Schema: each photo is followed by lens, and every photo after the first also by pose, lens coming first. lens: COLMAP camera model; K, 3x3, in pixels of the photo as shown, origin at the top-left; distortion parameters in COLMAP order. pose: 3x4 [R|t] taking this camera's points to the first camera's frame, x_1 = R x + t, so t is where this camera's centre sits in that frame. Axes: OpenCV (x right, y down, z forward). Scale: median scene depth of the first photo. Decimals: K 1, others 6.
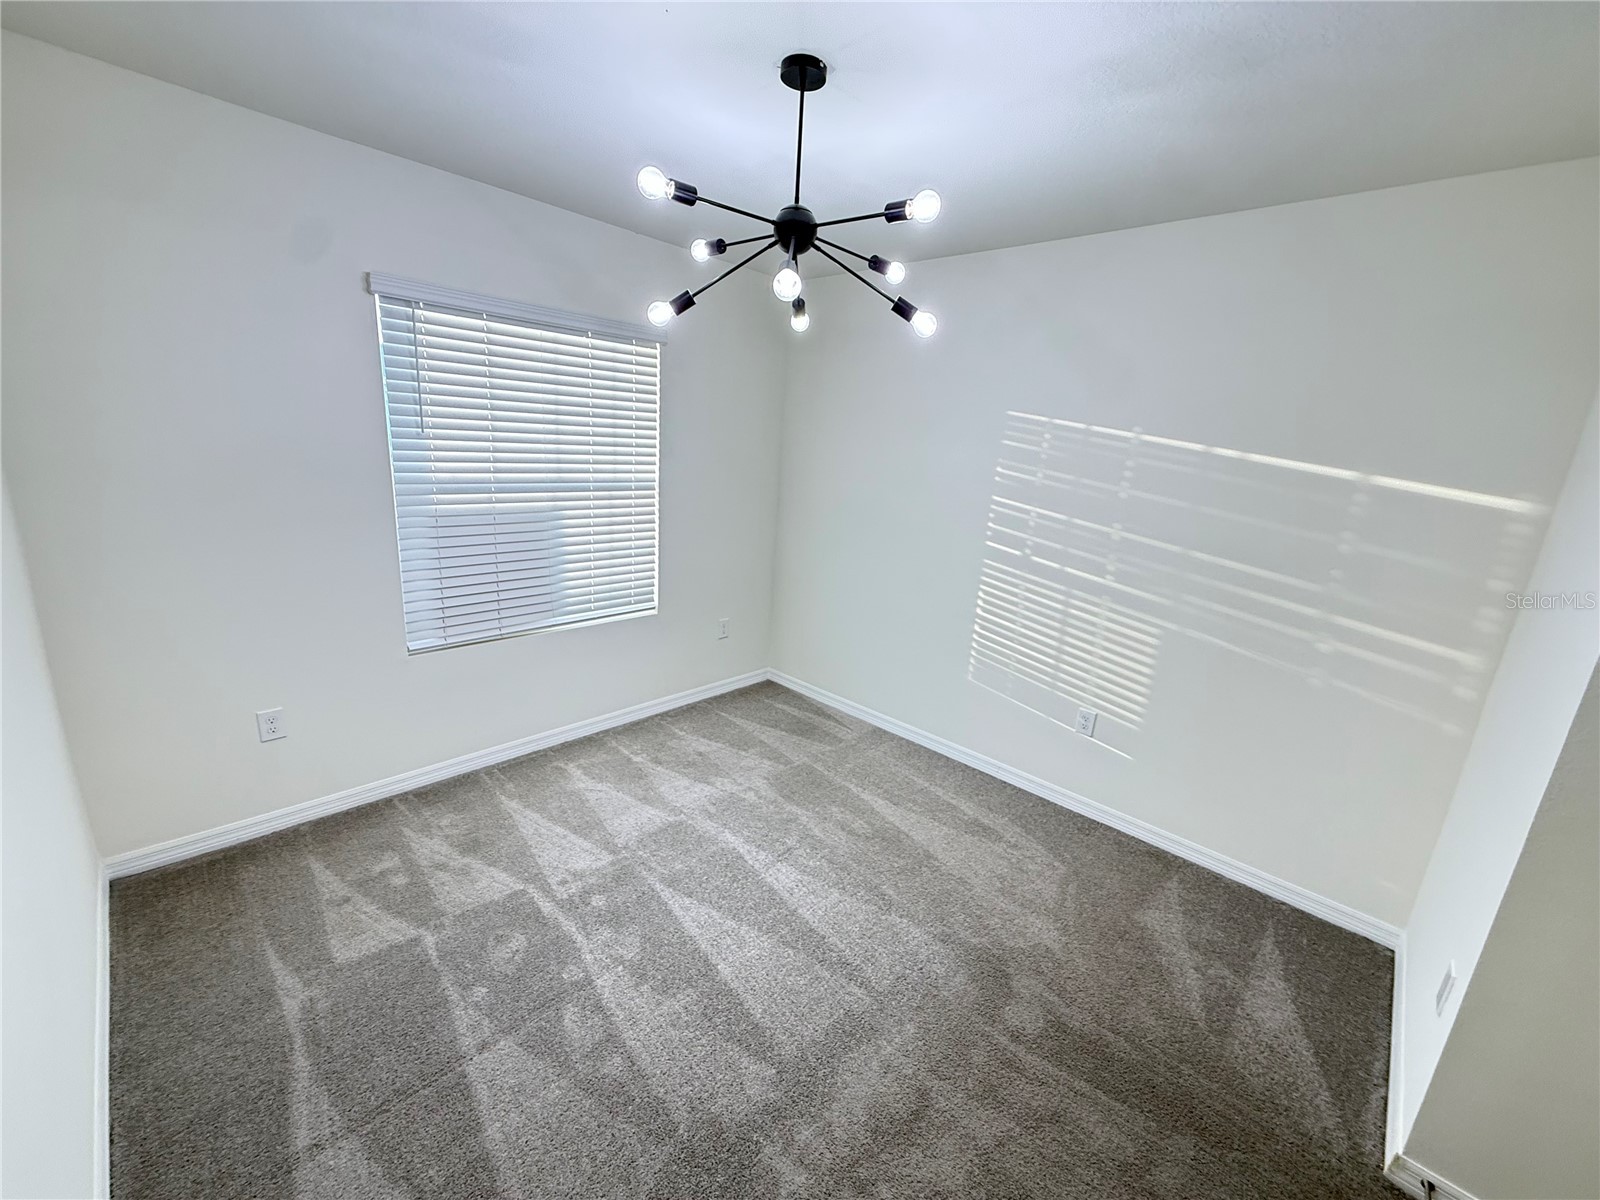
lens RADIAL K [[636.3, 0, 793.8], [0, 636.3, 597.7], [0, 0, 1]] dist [-0.001433, 0.000166]
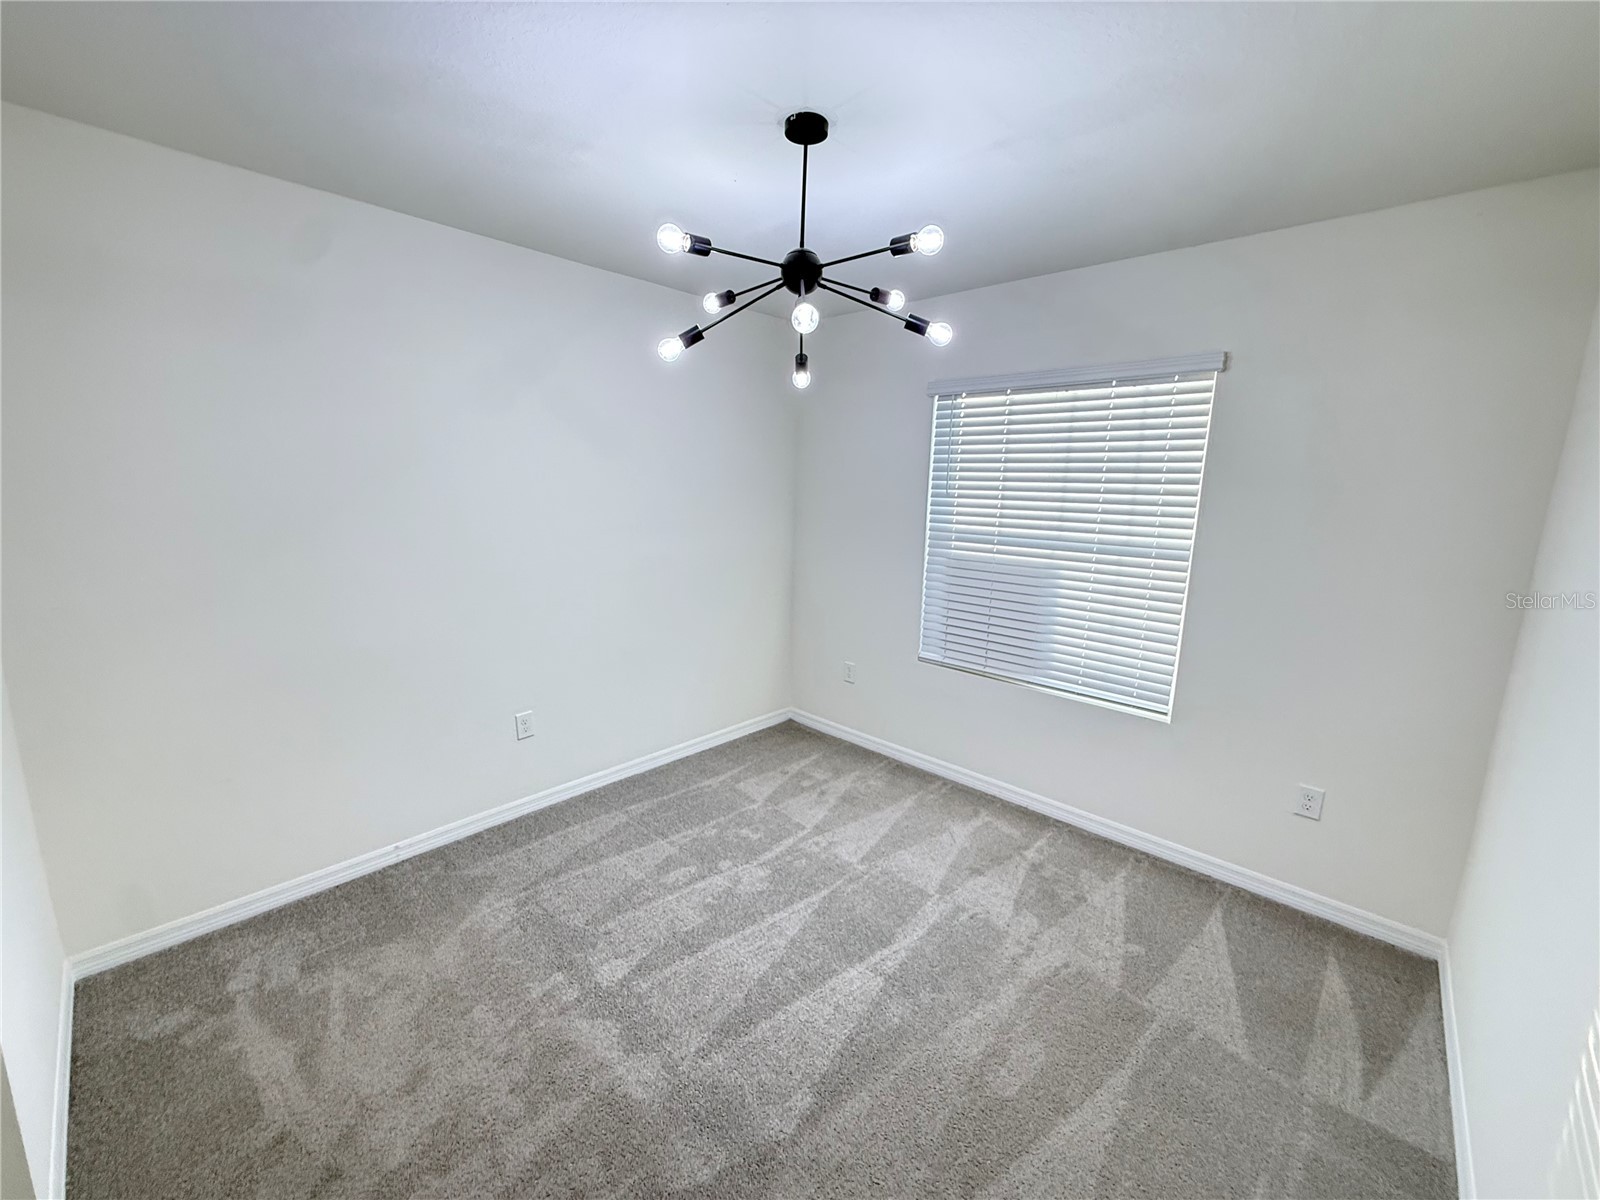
lens RADIAL K [[636.3, 0, 796.2], [0, 636.3, 596.9], [0, 0, 1]] dist [-0.001433, 0.000166]
pose [[0.015328, 0.113861, -0.993378, 0.658469], [-0.267681, 0.957699, 0.105641, -0.102295], [0.963386, 0.264290, 0.045158, 0.645325]]
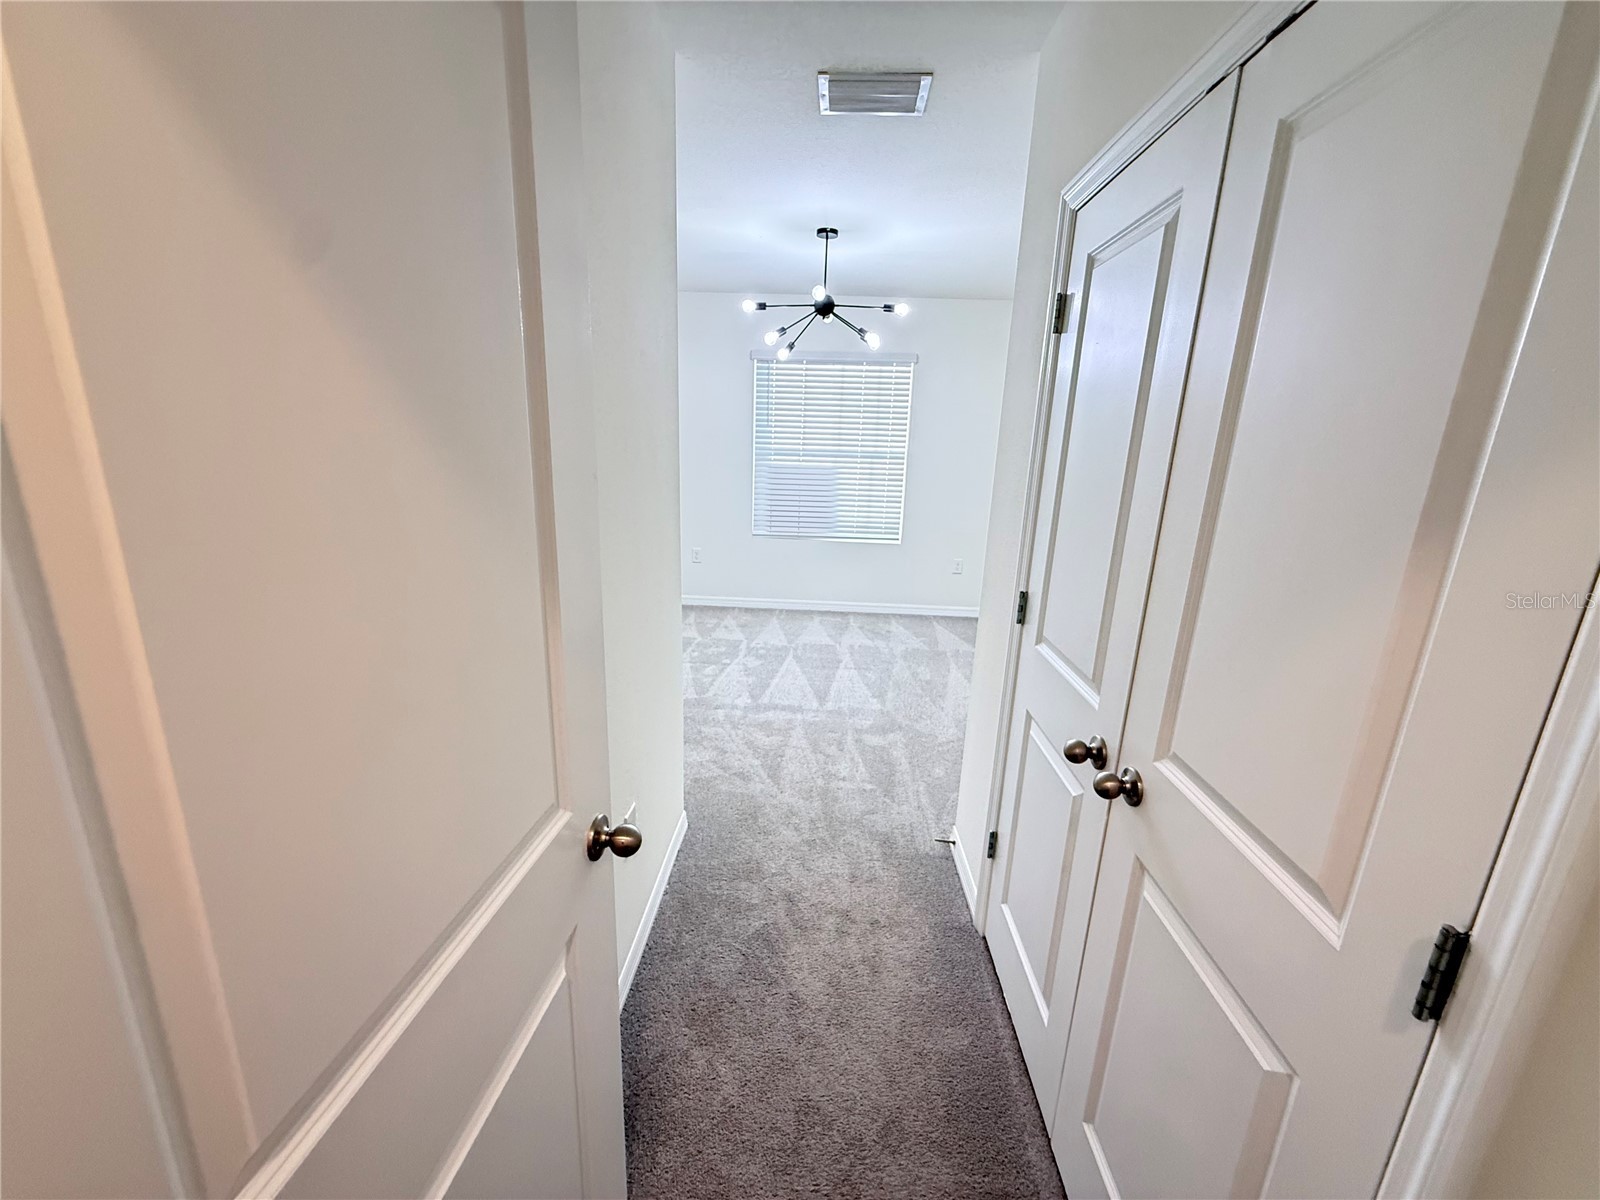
lens RADIAL K [[636.3, 0, 794.2], [0, 636.3, 595.8], [0, 0, 1]] dist [-0.001433, 0.000166]
pose [[0.657662, 0.140605, -0.740075, 0.954367], [-0.173223, 0.984327, 0.033077, 0.179426], [0.733127, 0.106444, 0.671711, -0.217157]]
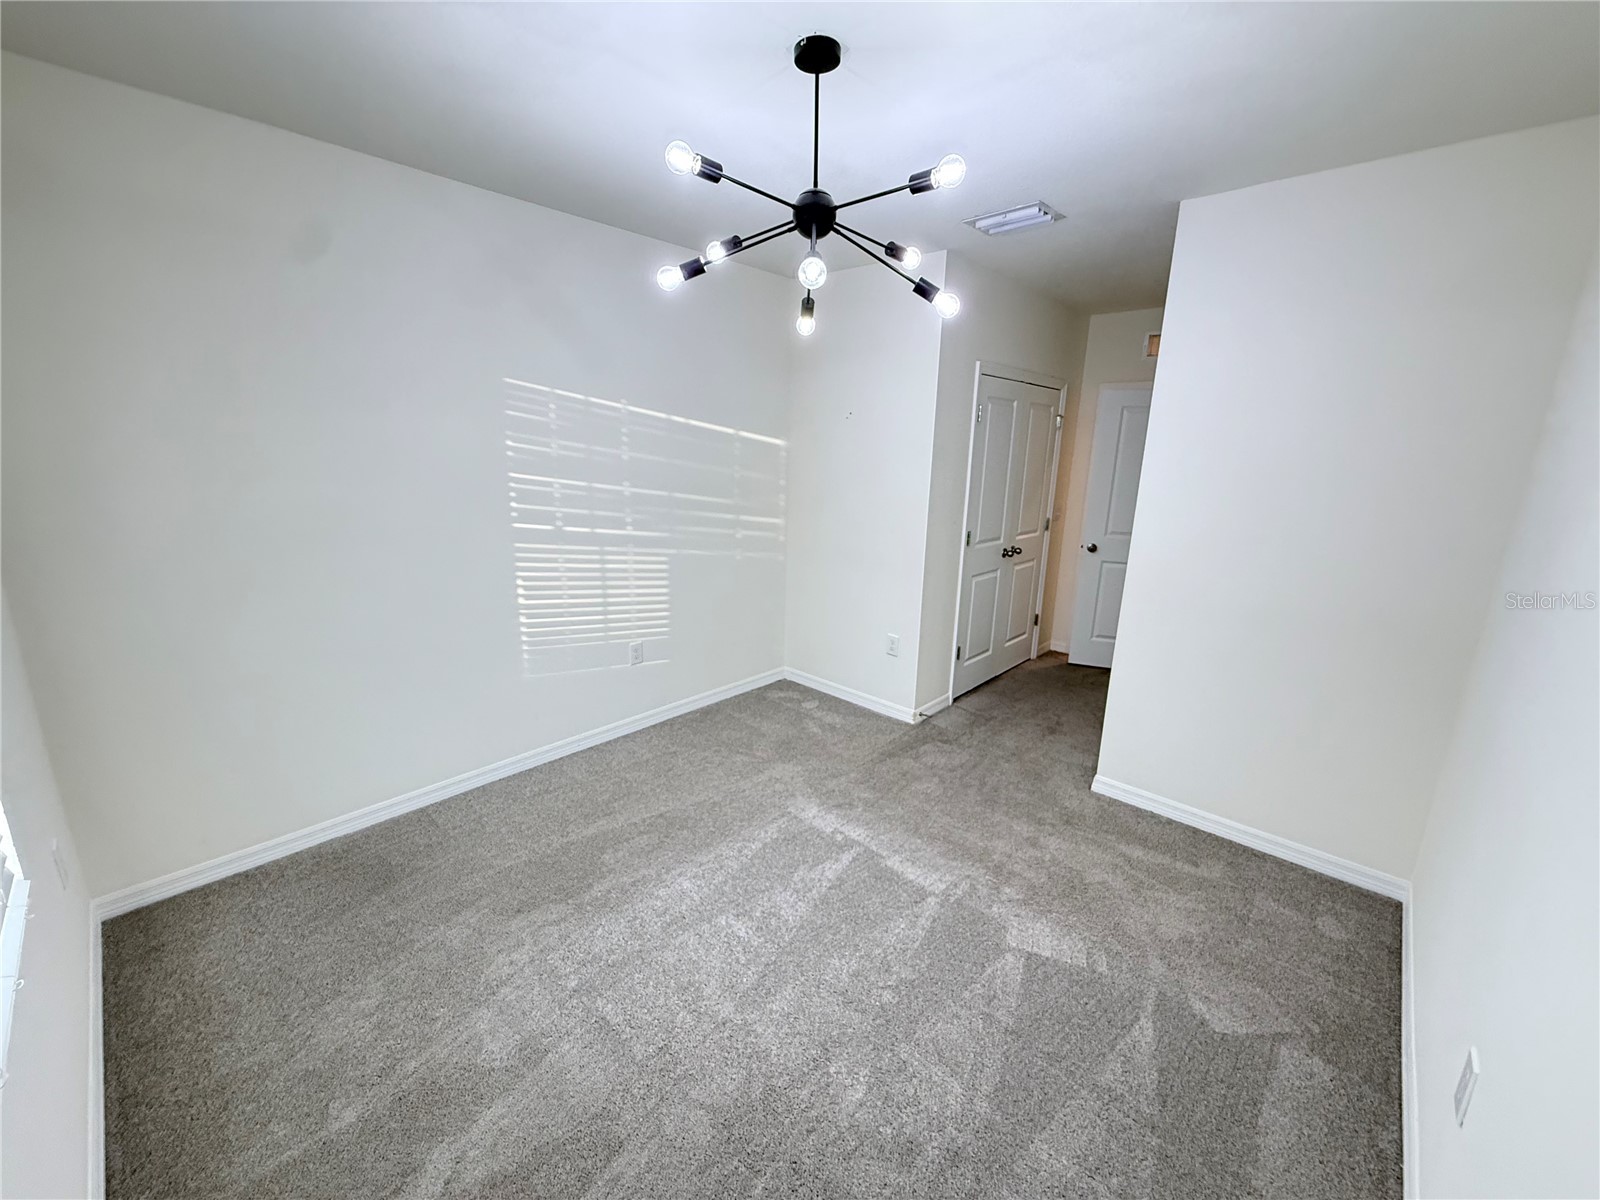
lens RADIAL K [[636.3, 0, 795.8], [0, 636.3, 594.2], [0, 0, 1]] dist [-0.001433, 0.000166]
pose [[-0.012600, -0.297184, 0.954737, -0.669341], [0.220733, 0.930432, 0.292531, -0.193837], [-0.975253, 0.214427, 0.053875, 0.658980]]
